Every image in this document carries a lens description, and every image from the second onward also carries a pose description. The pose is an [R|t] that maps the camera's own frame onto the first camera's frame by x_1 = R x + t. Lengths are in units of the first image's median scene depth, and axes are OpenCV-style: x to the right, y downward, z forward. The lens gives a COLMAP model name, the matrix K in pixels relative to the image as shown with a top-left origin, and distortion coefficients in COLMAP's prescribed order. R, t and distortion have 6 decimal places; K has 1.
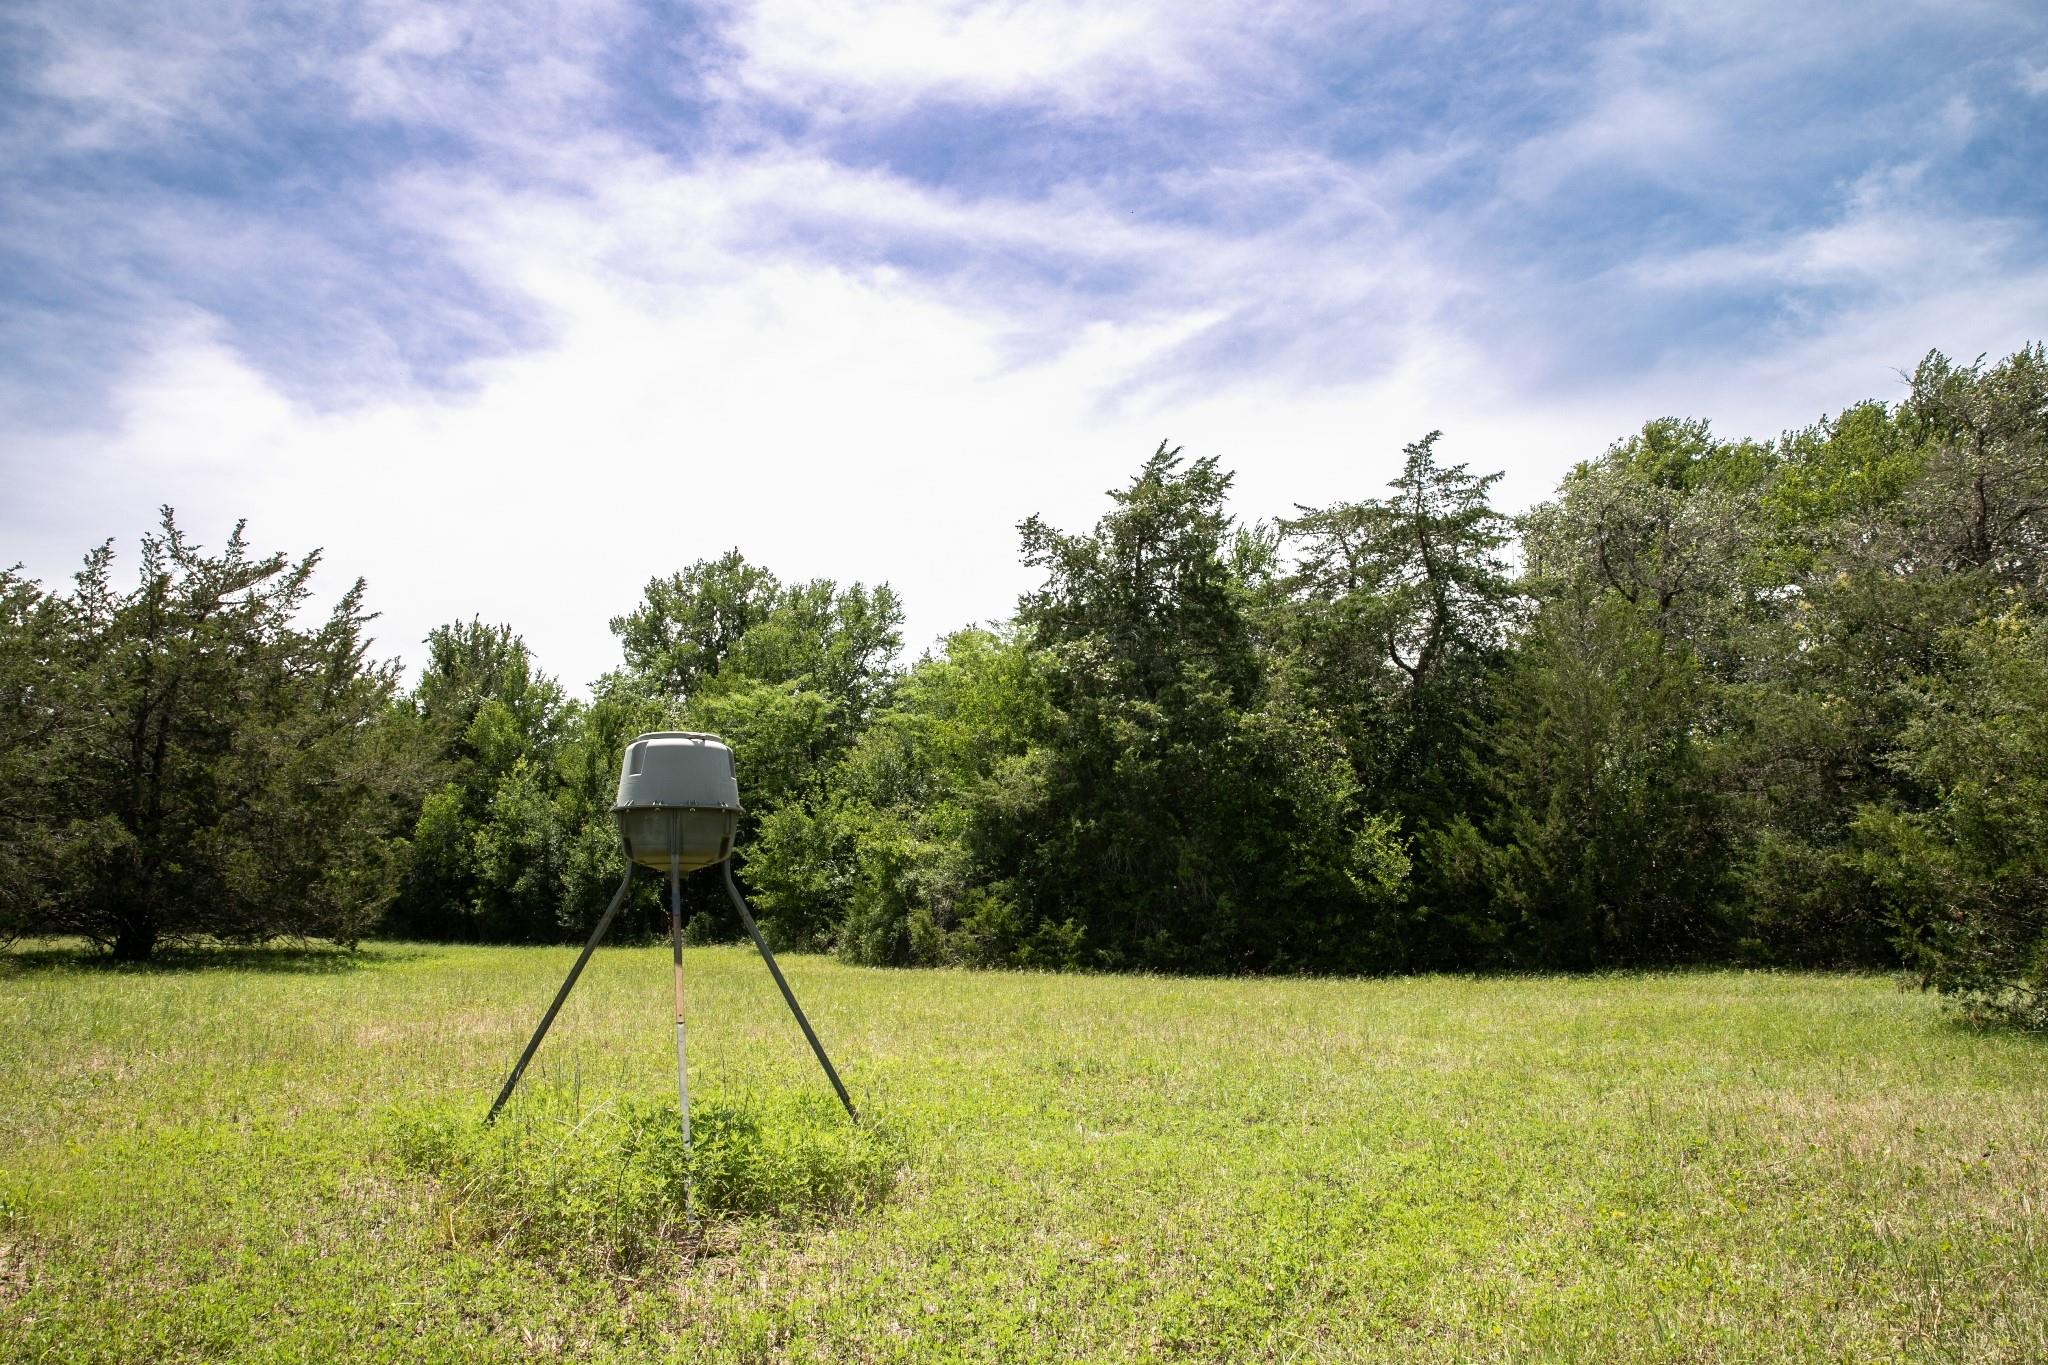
lens RADIAL K [[1418.2, 0, 1033.9], [0, 1418.2, 693.6], [0, 0, 1]] dist [-0.112049, 0.084116]
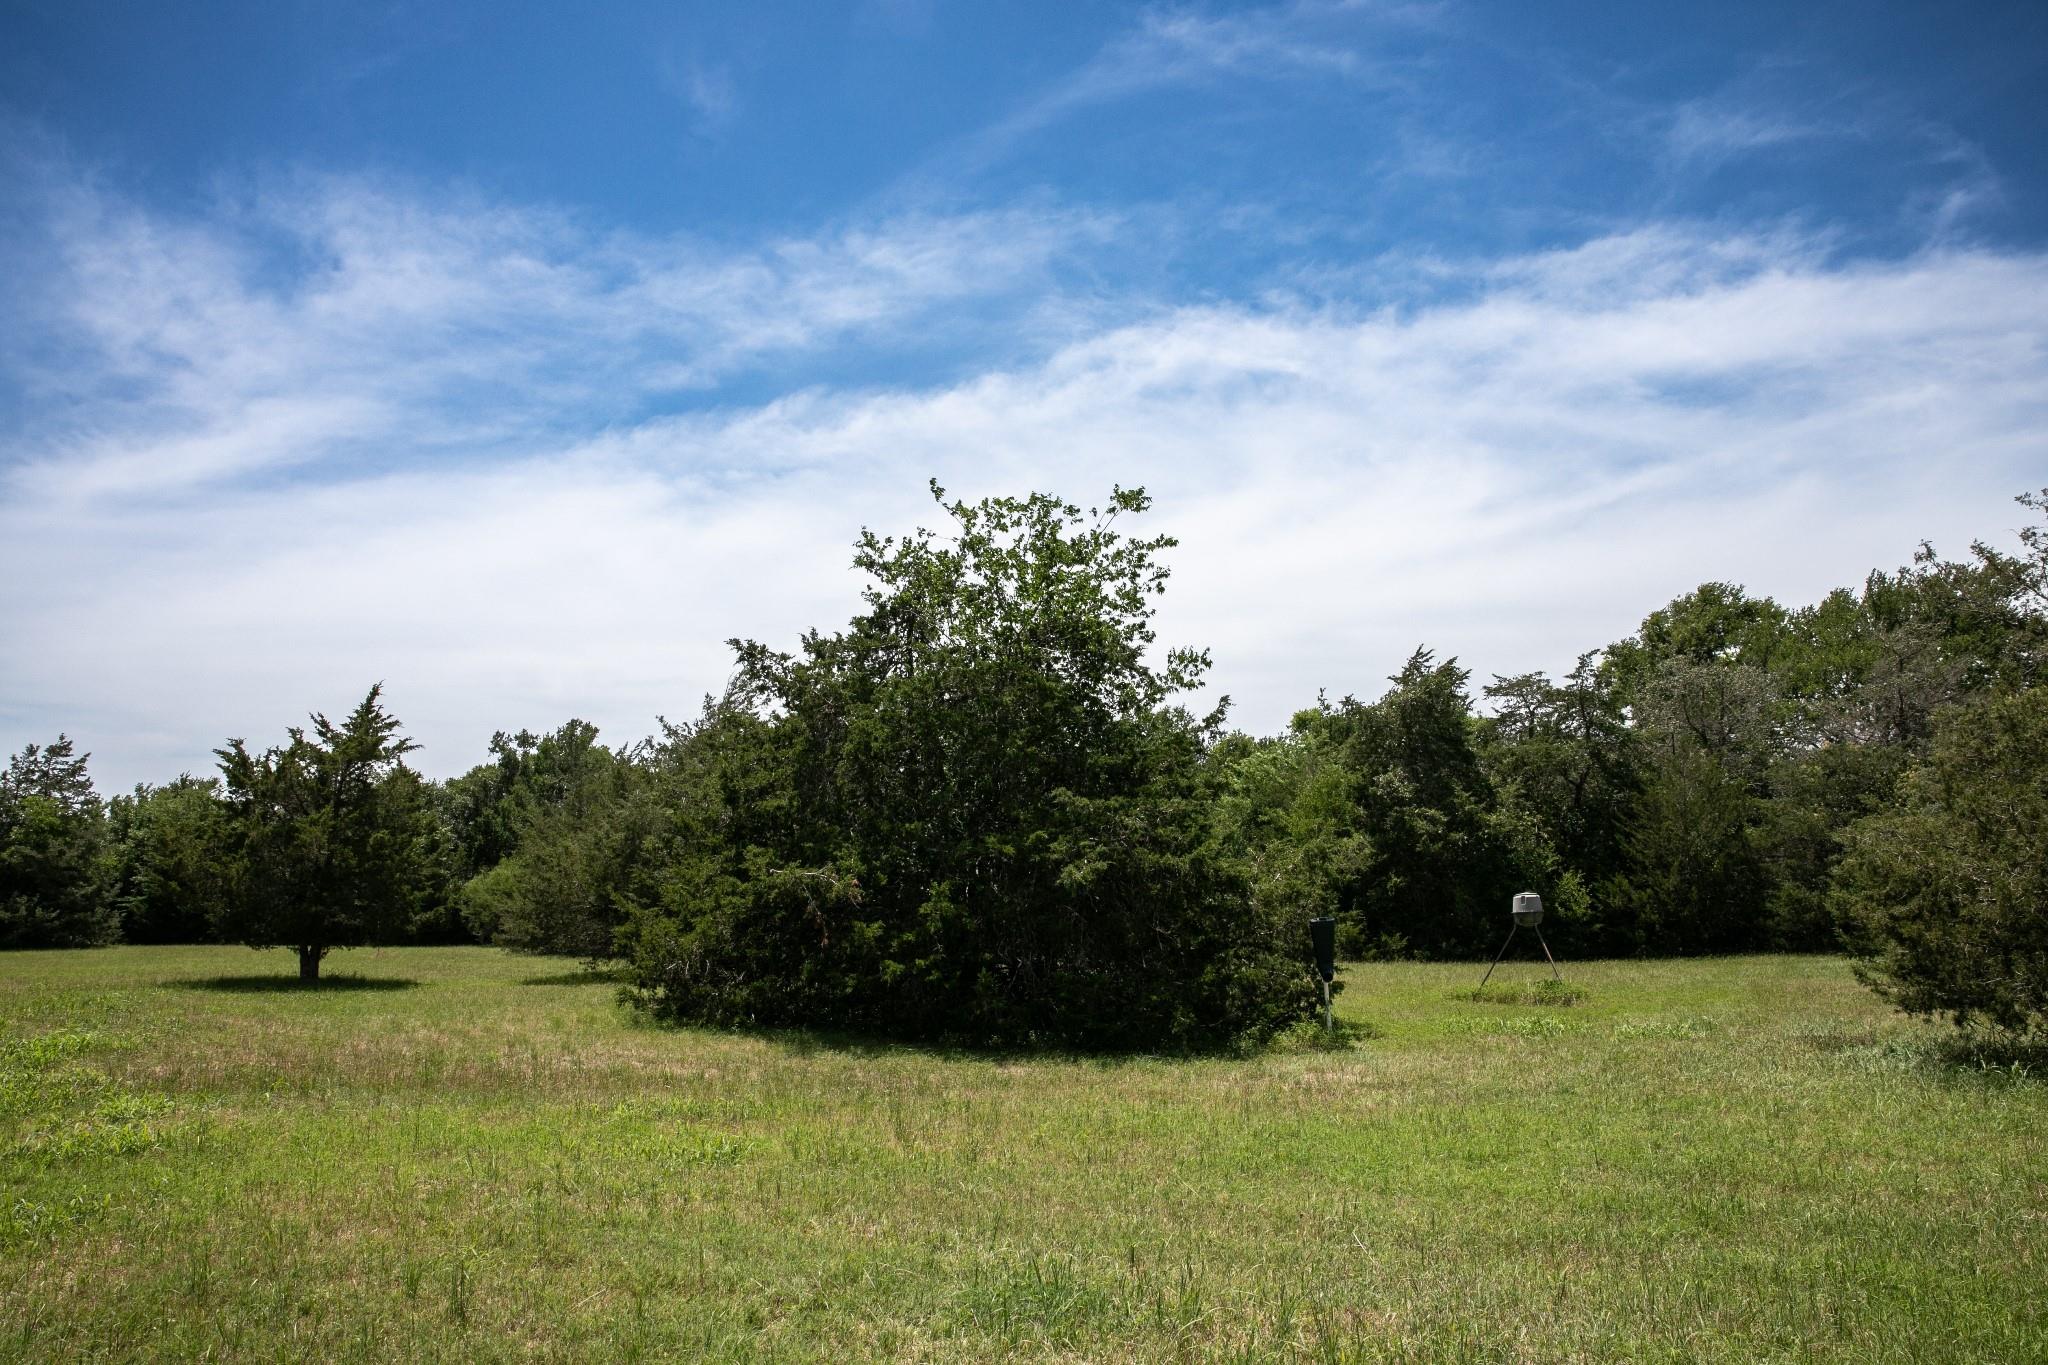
lens RADIAL K [[1418.2, 0, 1033.9], [0, 1418.2, 693.6], [0, 0, 1]] dist [-0.112049, 0.084116]
pose [[0.999772, -0.020727, -0.005217, -0.409907], [0.020726, 0.999785, -0.000277, -0.149794], [0.005222, 0.000169, 0.999986, -0.759854]]
